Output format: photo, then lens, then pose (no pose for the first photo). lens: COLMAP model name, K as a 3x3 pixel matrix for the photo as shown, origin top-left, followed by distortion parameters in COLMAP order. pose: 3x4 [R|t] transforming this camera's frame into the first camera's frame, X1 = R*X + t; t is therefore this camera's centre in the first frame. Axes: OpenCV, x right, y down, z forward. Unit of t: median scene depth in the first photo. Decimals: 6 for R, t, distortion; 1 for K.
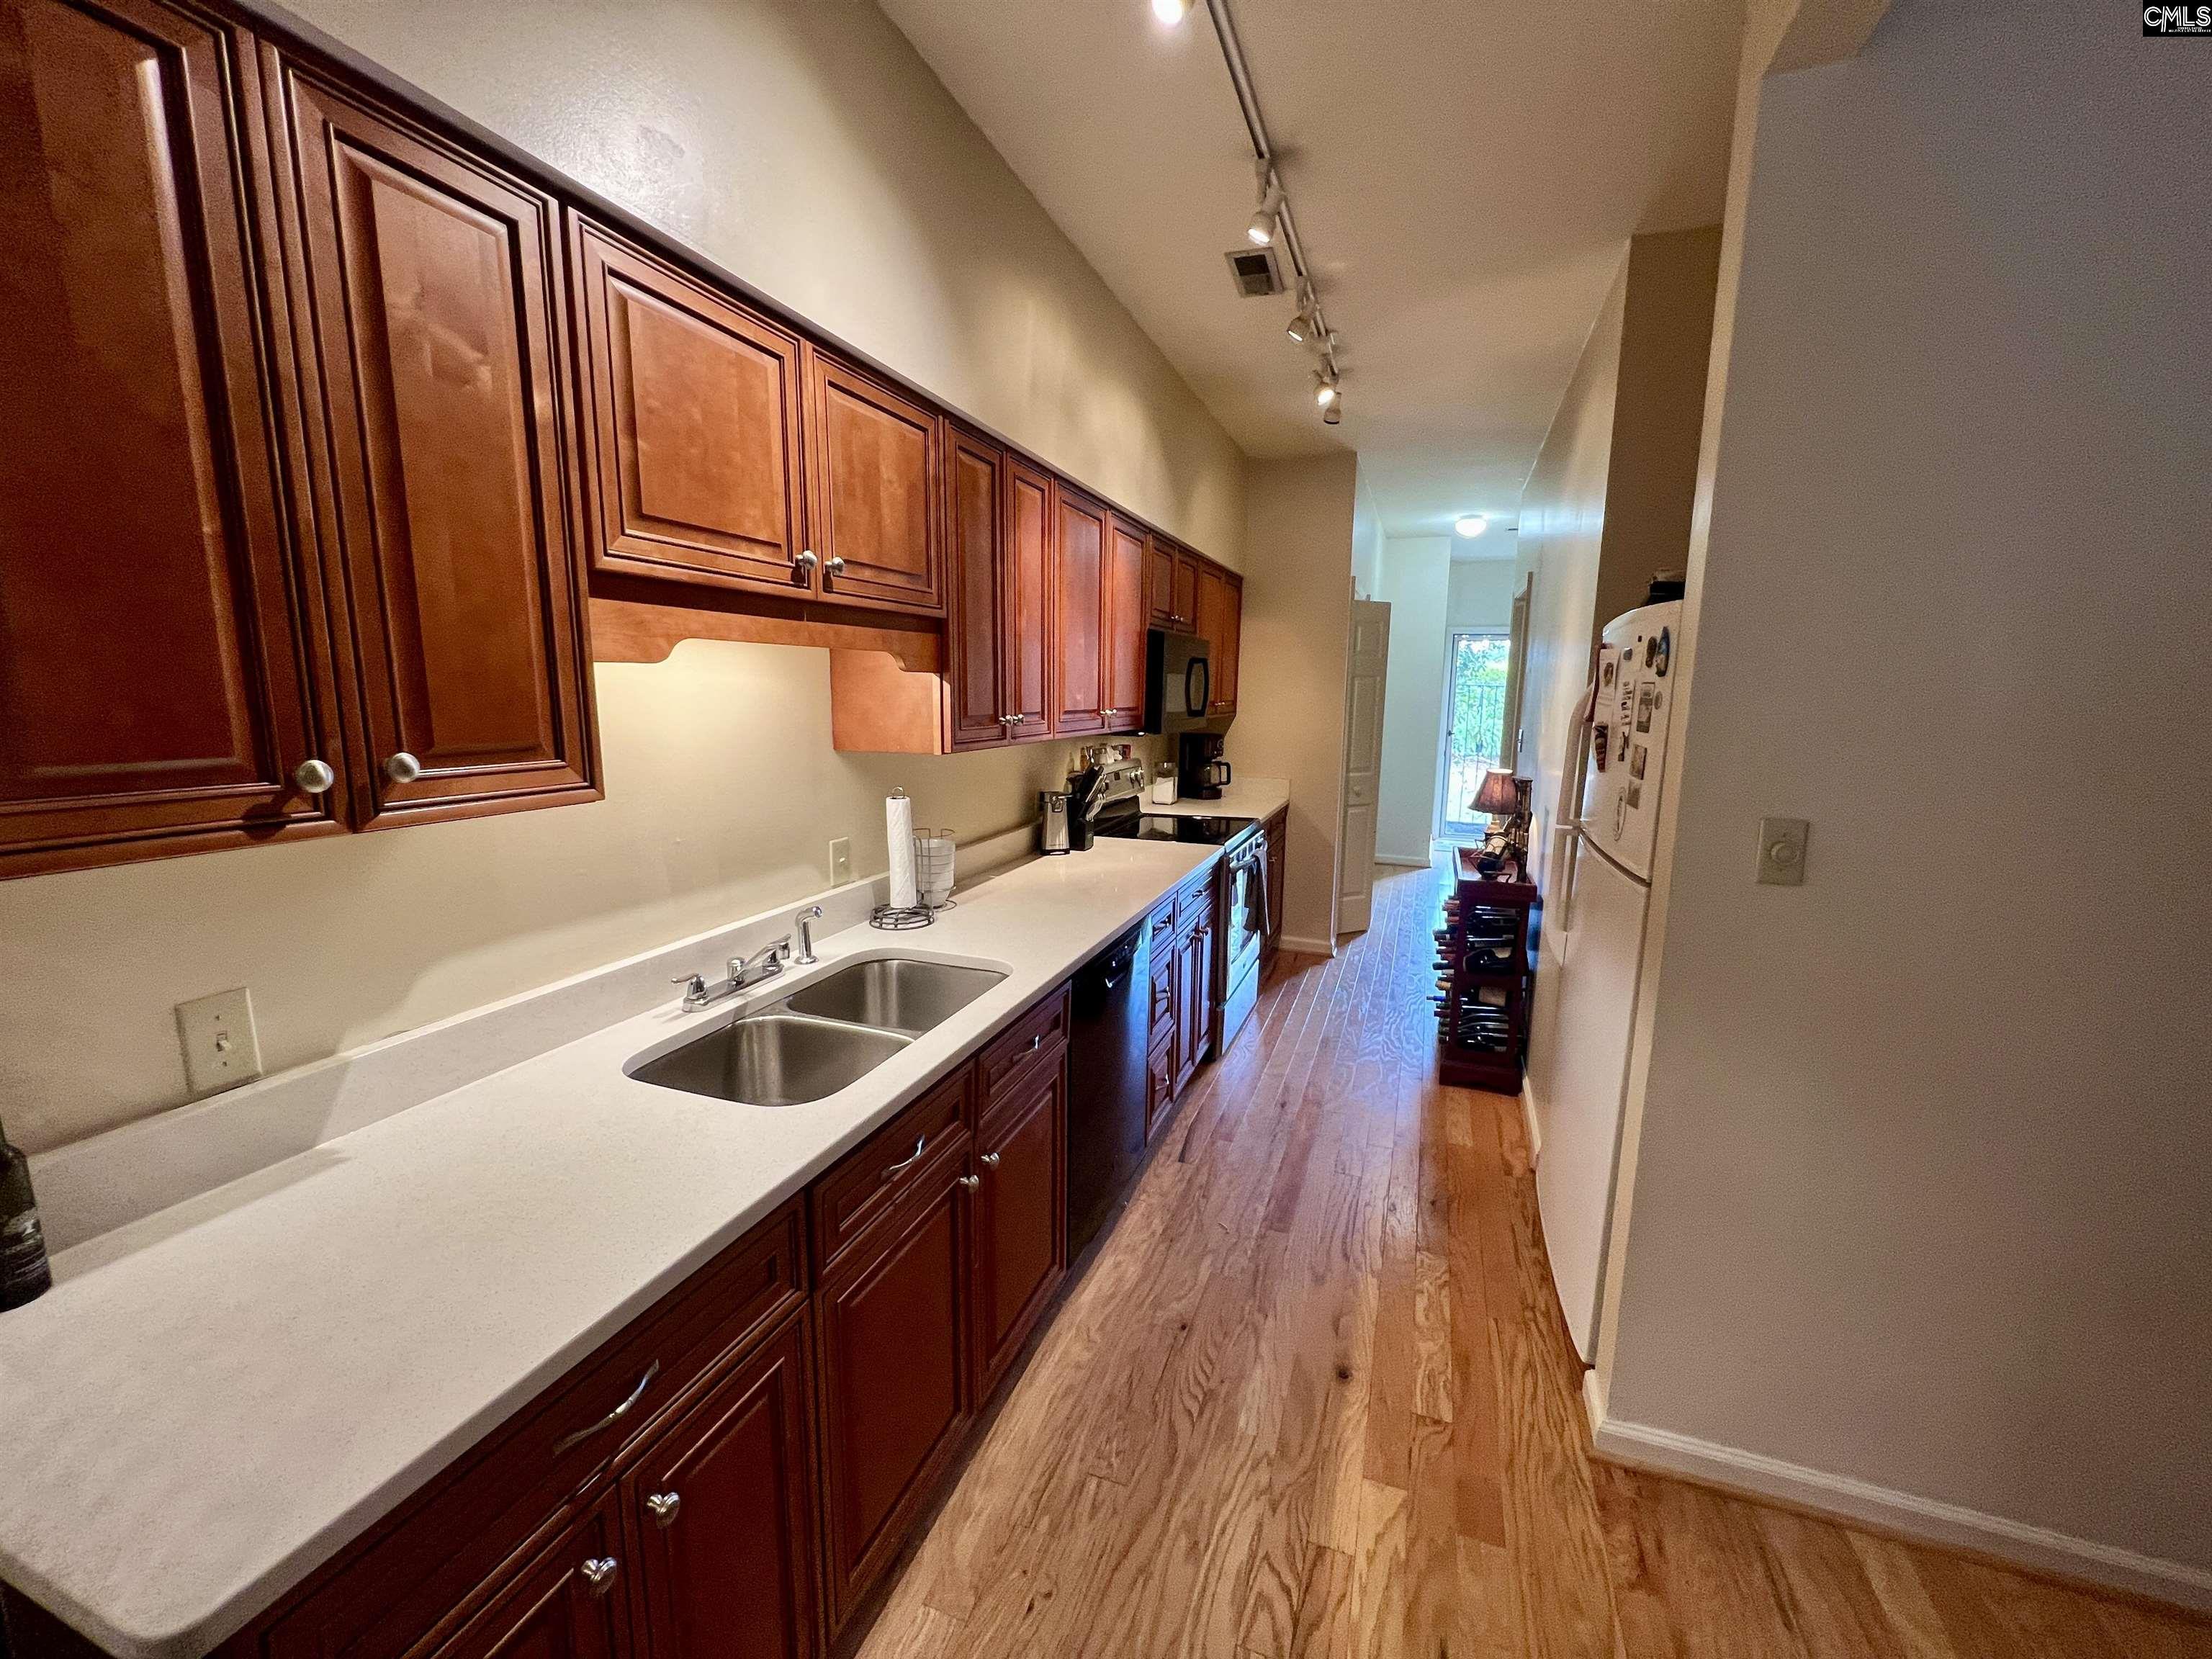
lens RADIAL K [[885.7, 0, 1107.7], [0, 885.7, 832.9], [0, 0, 1]] dist [0.001076, -0.000002]
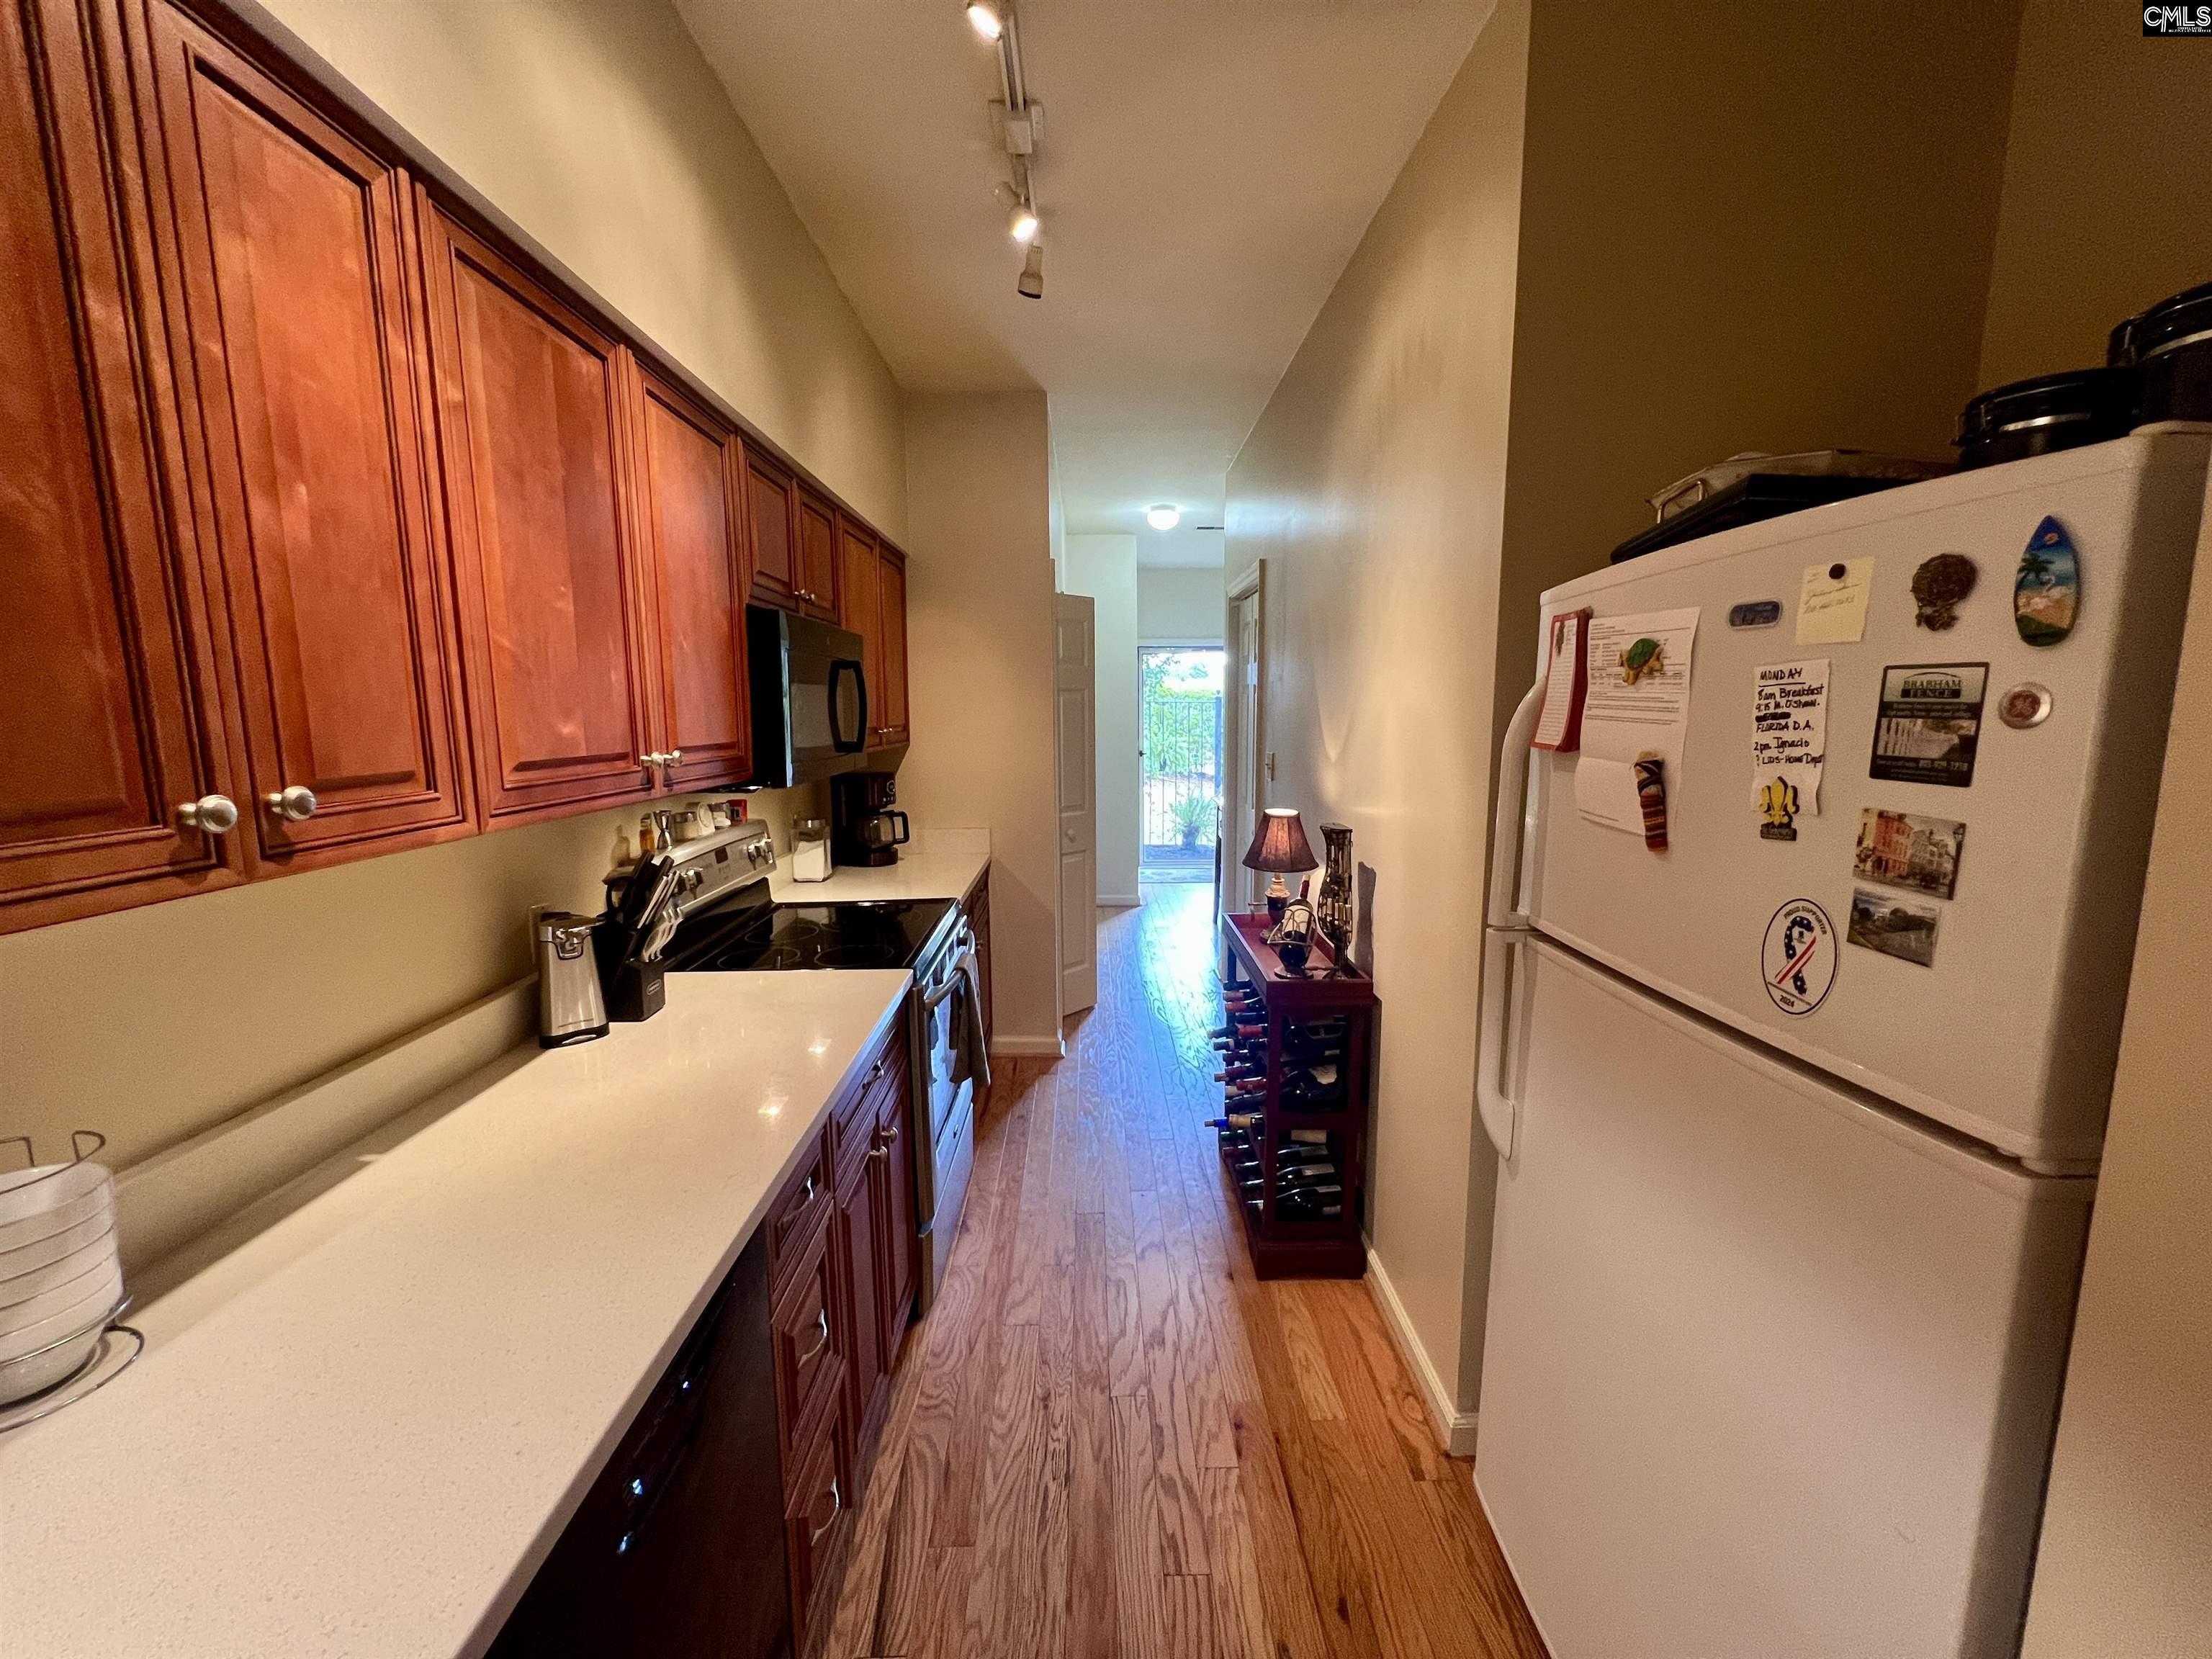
lens RADIAL K [[885.7, 0, 1107.7], [0, 885.7, 832.9], [0, 0, 1]] dist [0.001076, -0.000002]
pose [[0.931954, -0.069237, 0.355904, 0.042169], [0.077727, 0.996929, -0.009591, -0.052926], [-0.354147, 0.036602, 0.934473, 0.340944]]
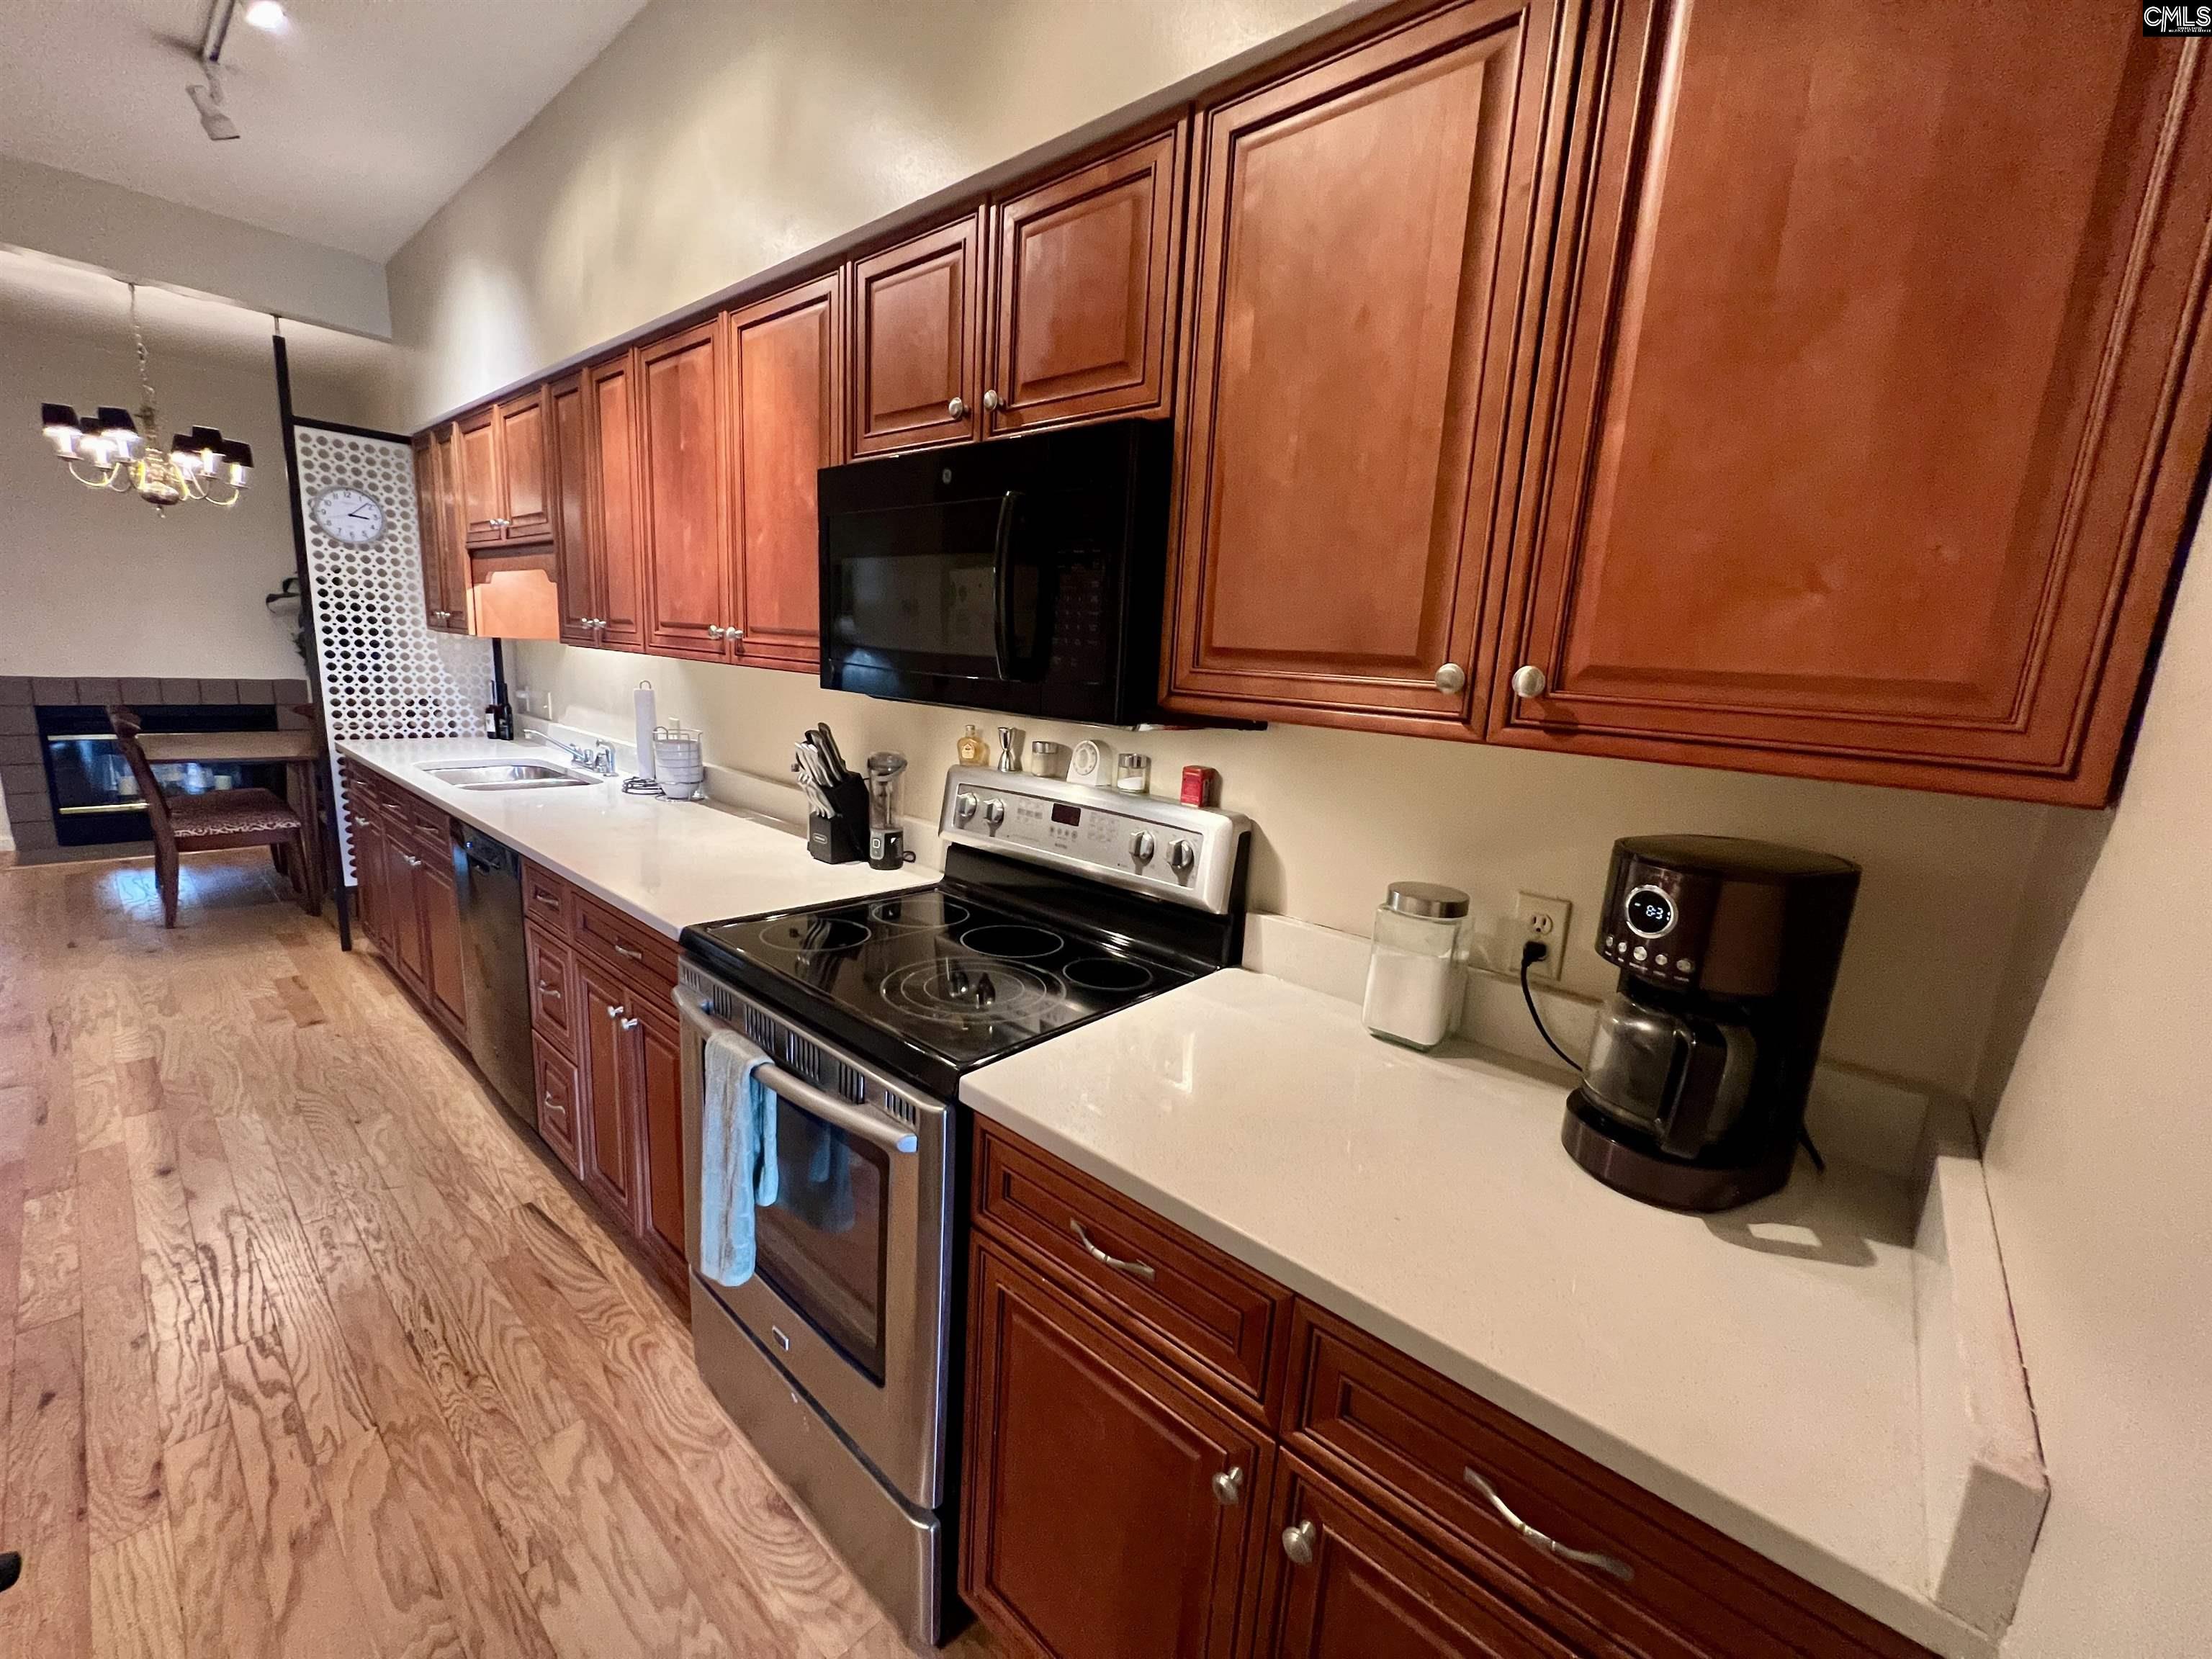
lens RADIAL K [[885.7, 0, 1107.7], [0, 885.7, 832.9], [0, 0, 1]] dist [0.001076, -0.000002]
pose [[-0.357670, 0.145732, -0.922407, 0.407351], [-0.217663, 0.947533, 0.234101, -0.161285], [0.908127, 0.284505, -0.307184, 1.155165]]
